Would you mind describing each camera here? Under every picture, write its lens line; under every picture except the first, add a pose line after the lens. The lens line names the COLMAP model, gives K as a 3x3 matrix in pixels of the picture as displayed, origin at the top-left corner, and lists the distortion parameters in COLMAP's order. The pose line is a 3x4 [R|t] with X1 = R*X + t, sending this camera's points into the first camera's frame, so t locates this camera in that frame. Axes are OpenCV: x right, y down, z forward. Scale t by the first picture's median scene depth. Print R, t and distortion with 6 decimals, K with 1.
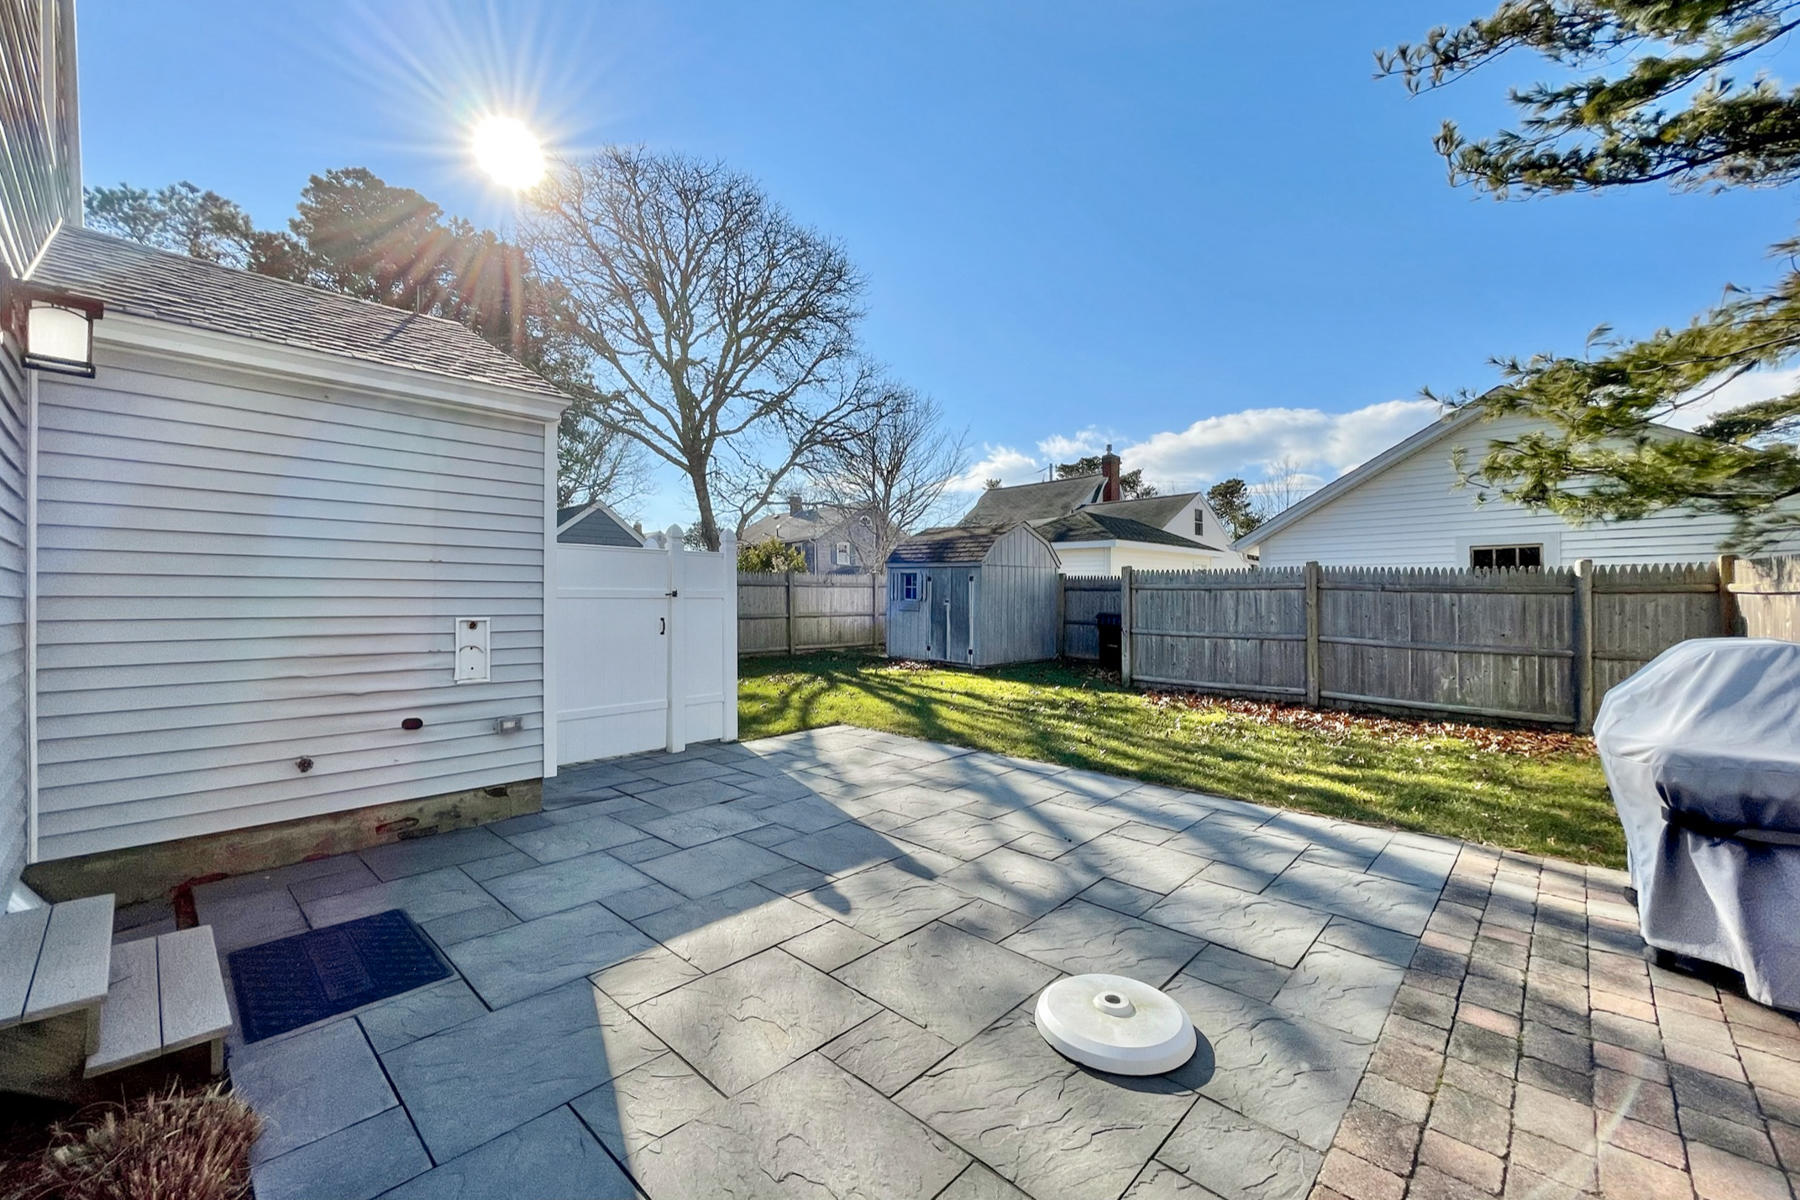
lens RADIAL K [[731.3, 0, 890.7], [0, 731.3, 600.6], [0, 0, 1]] dist [0.003577, 0.000307]
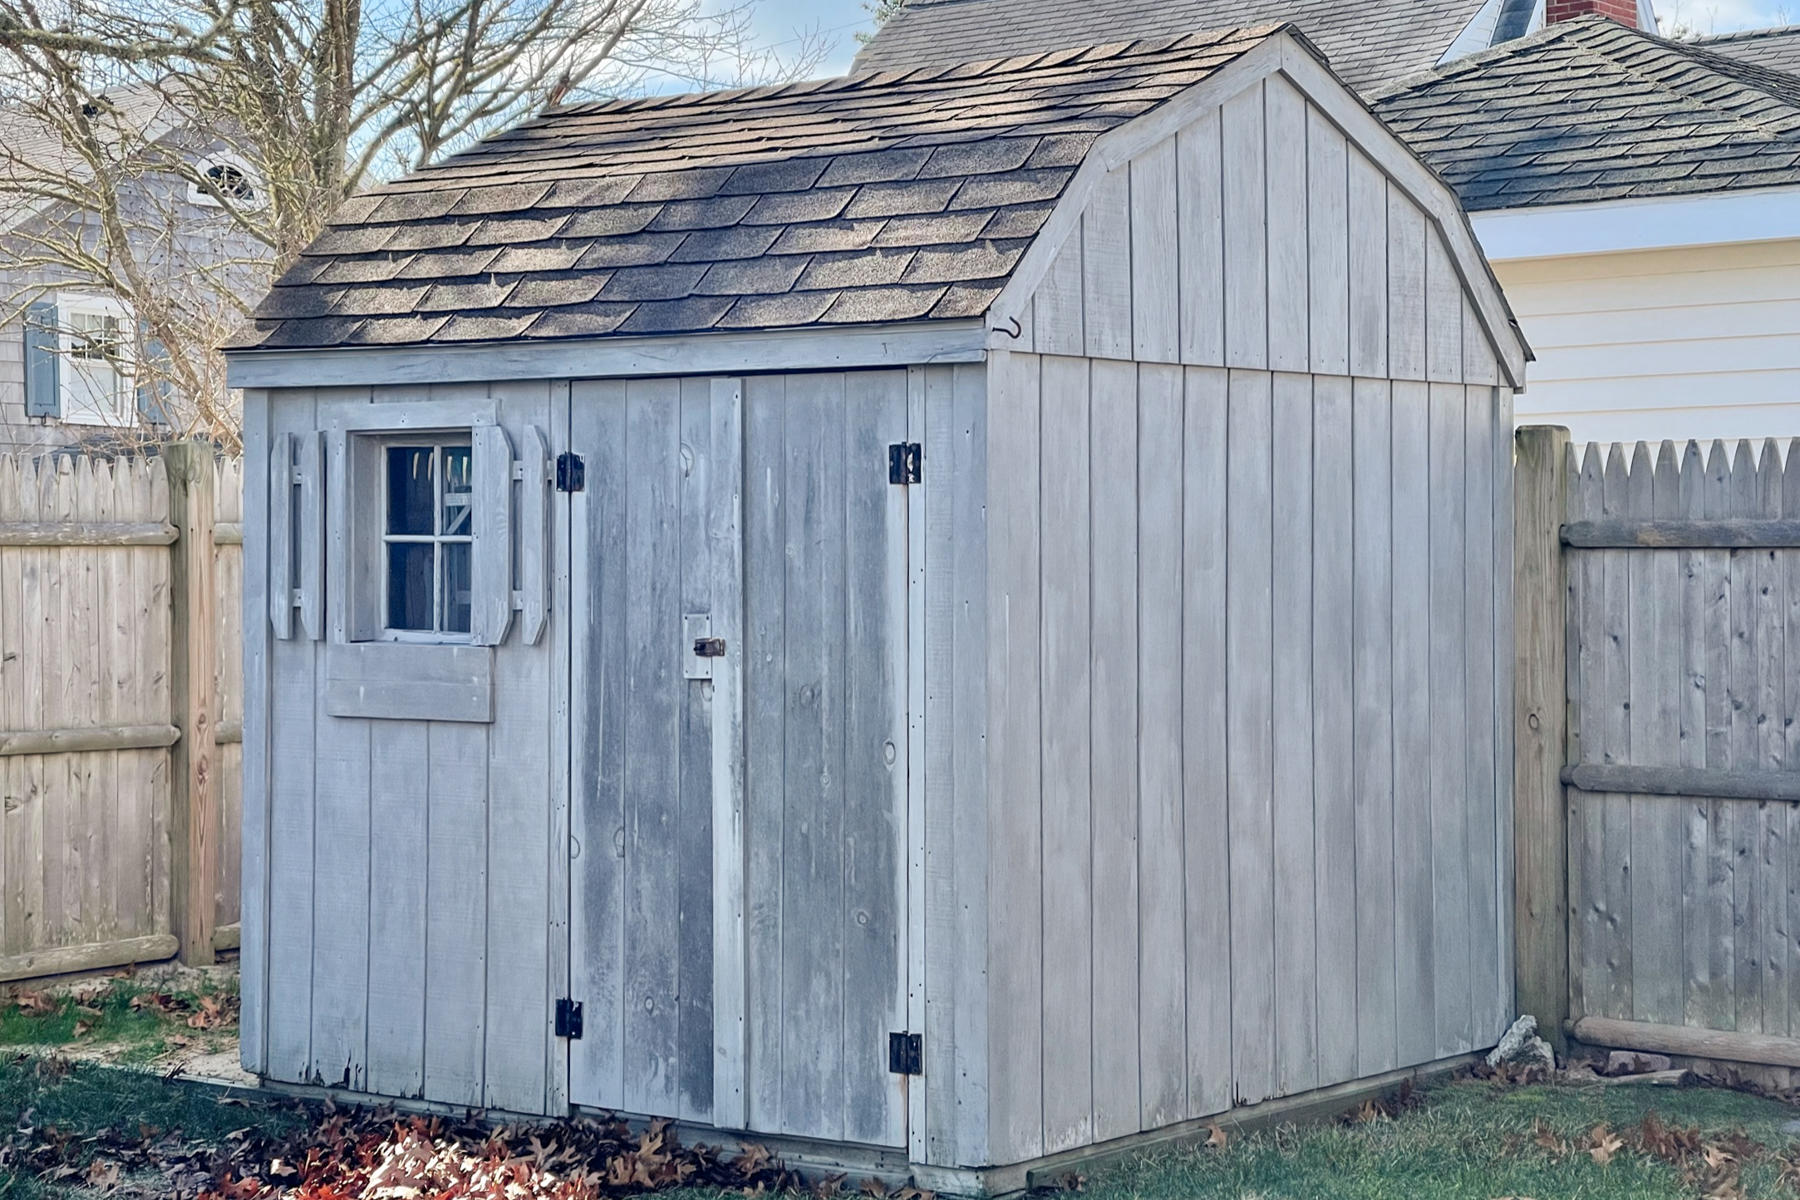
lens RADIAL K [[3329.9, 0, 898.9], [0, 3329.9, 598.1], [0, 0, 1]] dist [0.047747, 0.000000]
pose [[0.989551, -0.013631, 0.143535, 0.025390], [0.014077, 0.999899, -0.002087, -0.005432], [-0.143492, 0.004086, 0.989643, 0.405009]]
